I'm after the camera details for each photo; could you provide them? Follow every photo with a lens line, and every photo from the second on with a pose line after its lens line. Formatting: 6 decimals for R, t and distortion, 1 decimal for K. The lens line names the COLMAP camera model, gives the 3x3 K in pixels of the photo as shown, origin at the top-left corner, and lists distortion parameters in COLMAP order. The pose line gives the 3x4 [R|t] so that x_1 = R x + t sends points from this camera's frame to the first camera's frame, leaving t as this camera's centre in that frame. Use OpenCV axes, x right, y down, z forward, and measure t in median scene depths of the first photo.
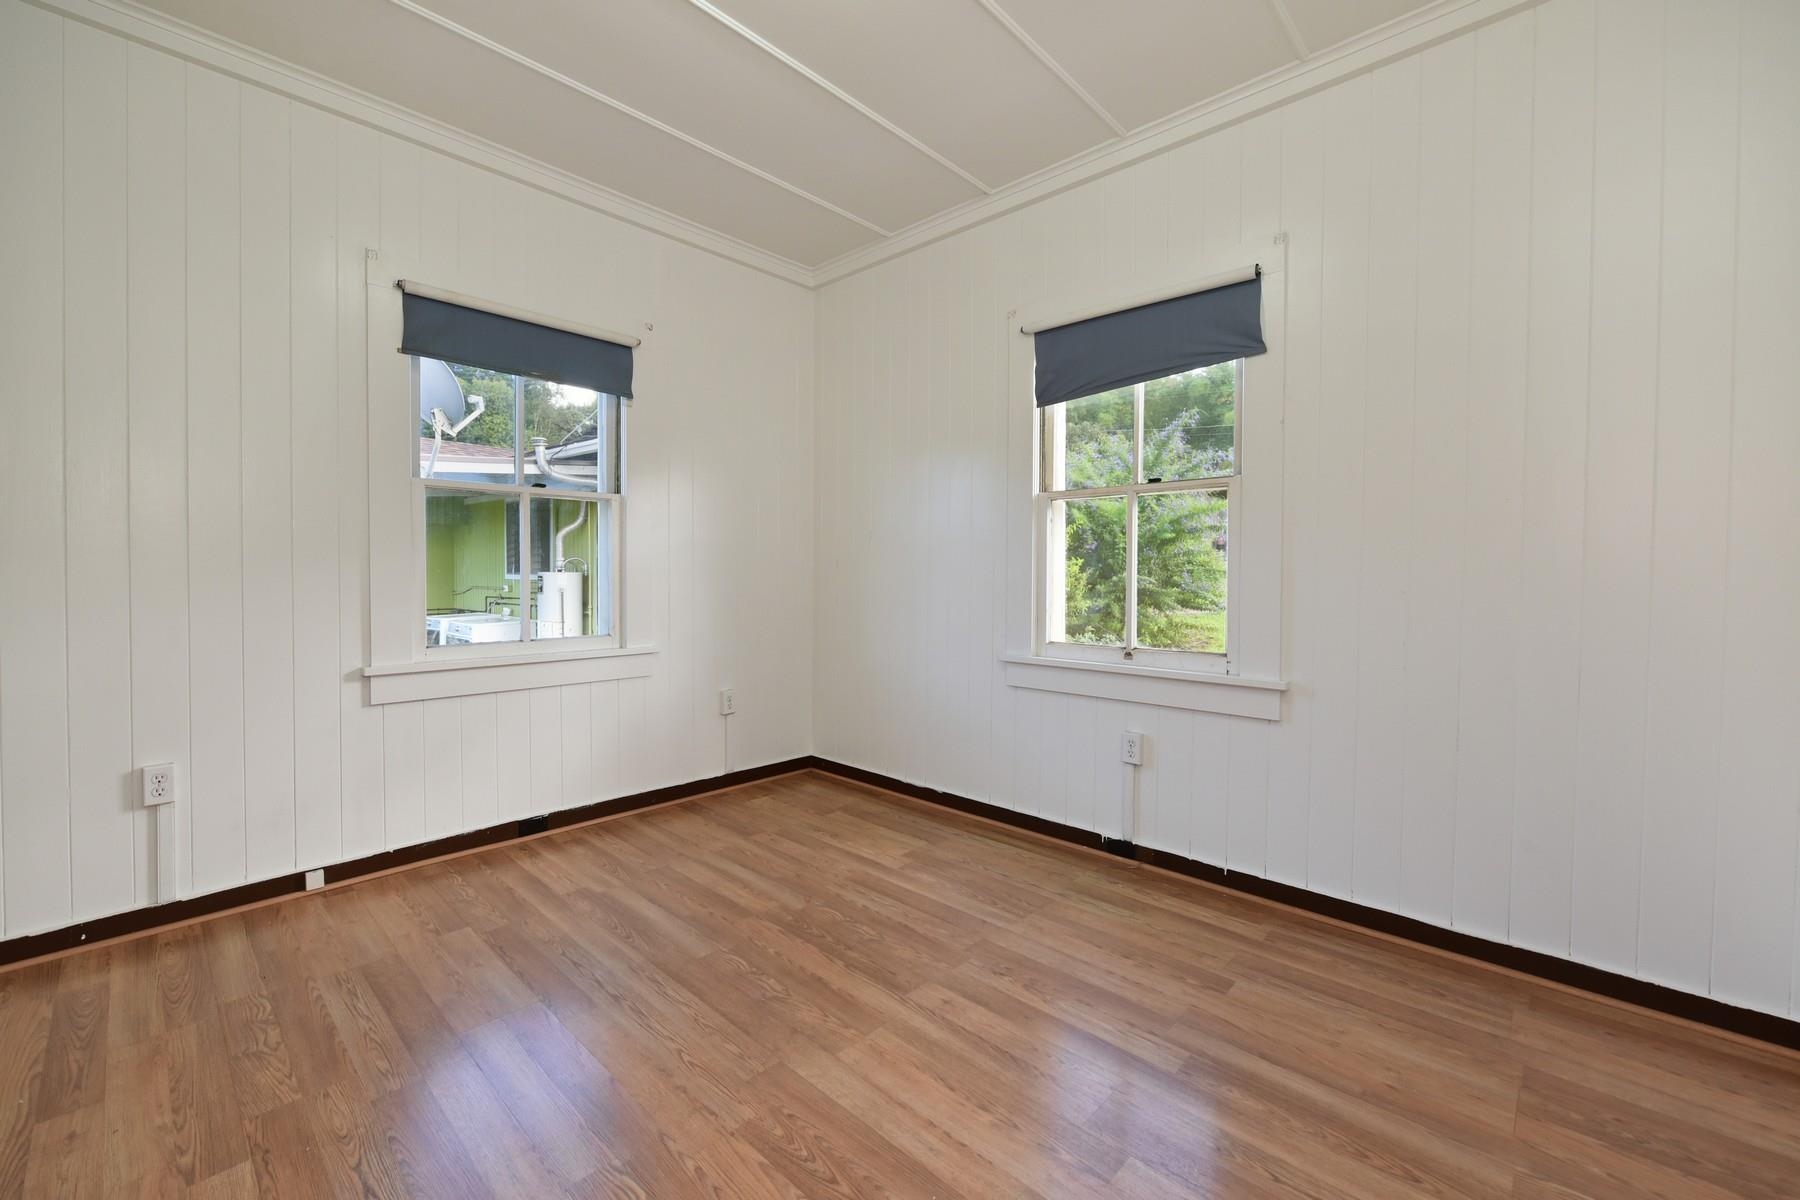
lens RADIAL K [[722.1, 0, 909.2], [0, 722.1, 576.6], [0, 0, 1]] dist [-0.012109, 0.000066]
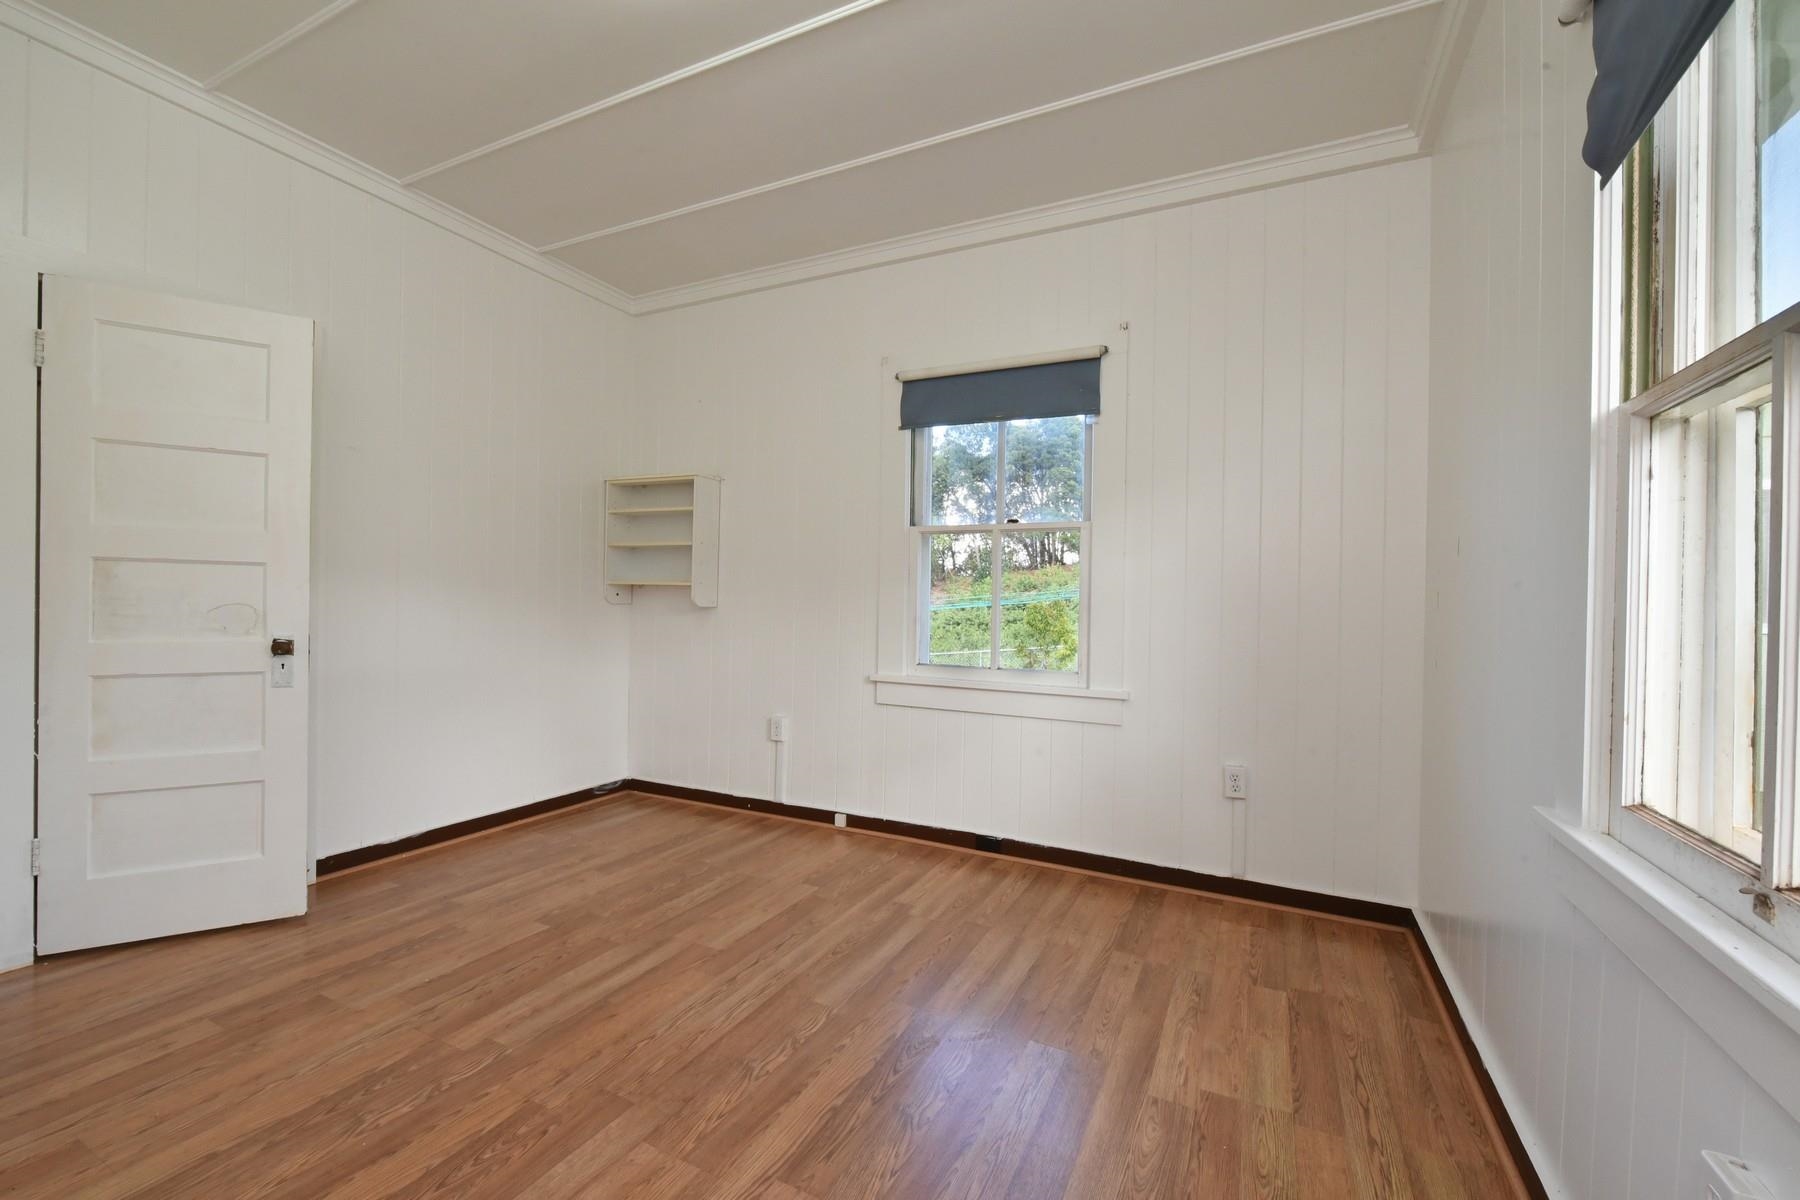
lens RADIAL K [[722.1, 0, 894.5], [0, 722.1, 594.4], [0, 0, 1]] dist [-0.012109, 0.000066]
pose [[0.286602, -0.006476, -0.958028, 0.514324], [-0.021983, 0.999669, -0.013333, -0.002212], [0.957798, 0.024881, 0.286365, 0.631219]]
